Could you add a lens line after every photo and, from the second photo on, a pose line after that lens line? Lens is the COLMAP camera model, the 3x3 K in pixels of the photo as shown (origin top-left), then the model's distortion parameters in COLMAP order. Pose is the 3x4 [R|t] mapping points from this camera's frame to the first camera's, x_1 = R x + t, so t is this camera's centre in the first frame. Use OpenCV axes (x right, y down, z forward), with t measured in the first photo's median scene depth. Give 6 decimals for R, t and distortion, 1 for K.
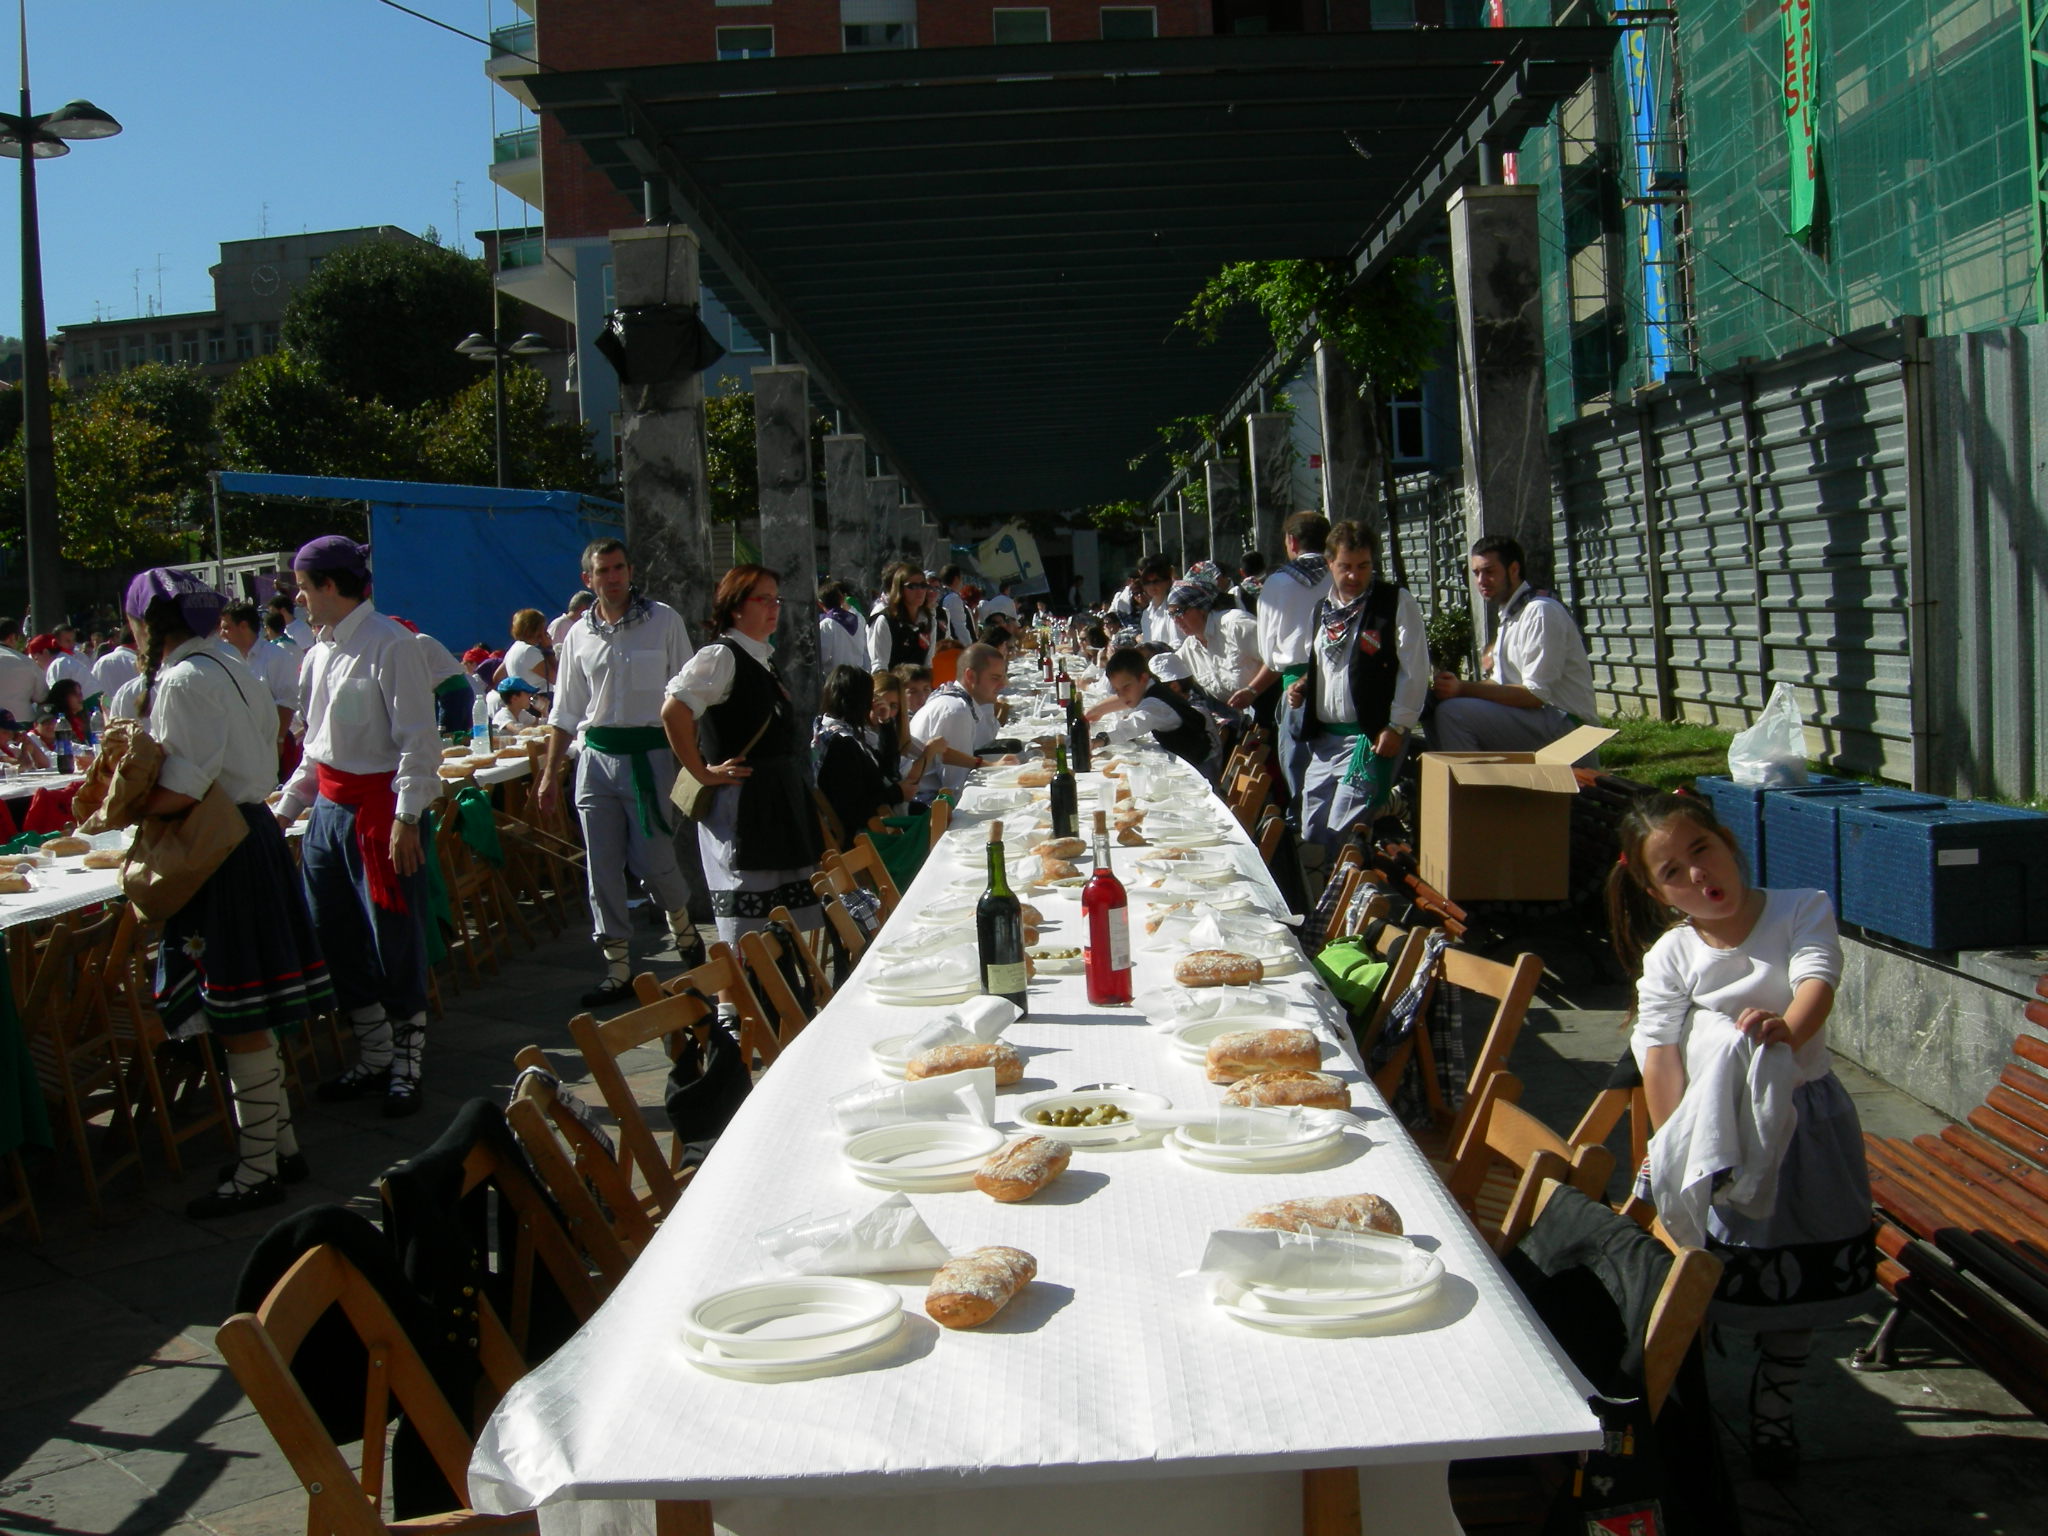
lens RADIAL K [[2170.5, 0, 972.2], [0, 2170.5, 771.9], [0, 0, 1]] dist [-0.182979, 0.098418]
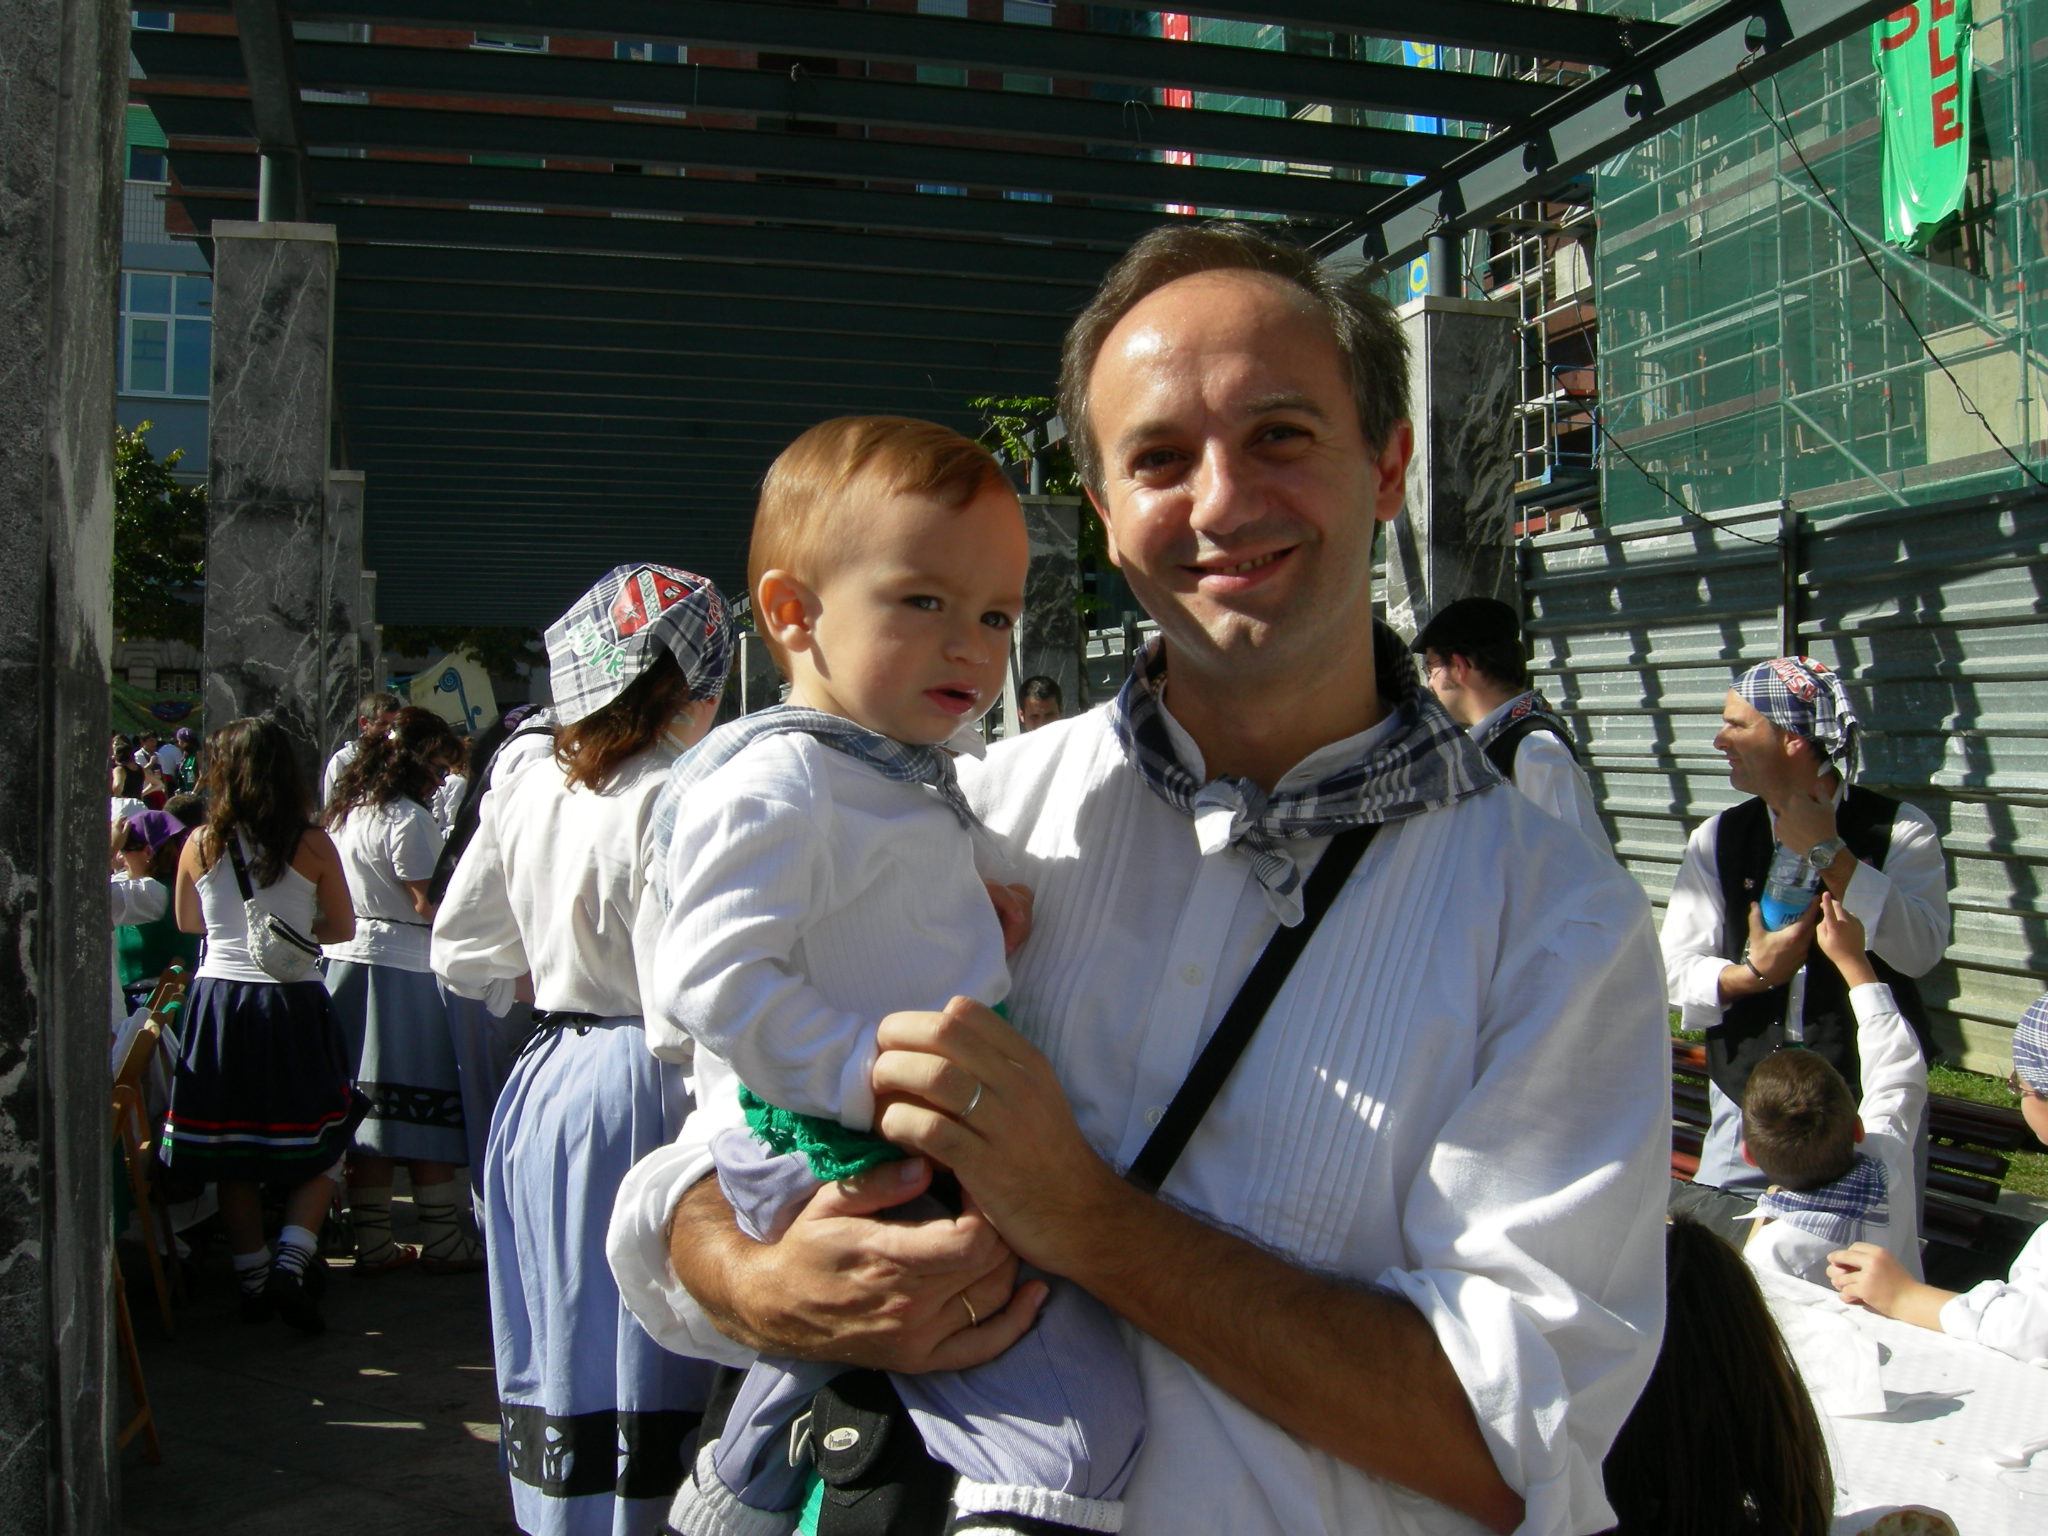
lens RADIAL K [[2170.5, 0, 972.2], [0, 2170.5, 771.9], [0, 0, 1]] dist [-0.182979, 0.098418]
pose [[0.958577, 0.054734, 0.279524, -0.043182], [-0.032751, 0.996035, -0.082718, -0.051051], [-0.282943, 0.070137, 0.956569, 0.668949]]
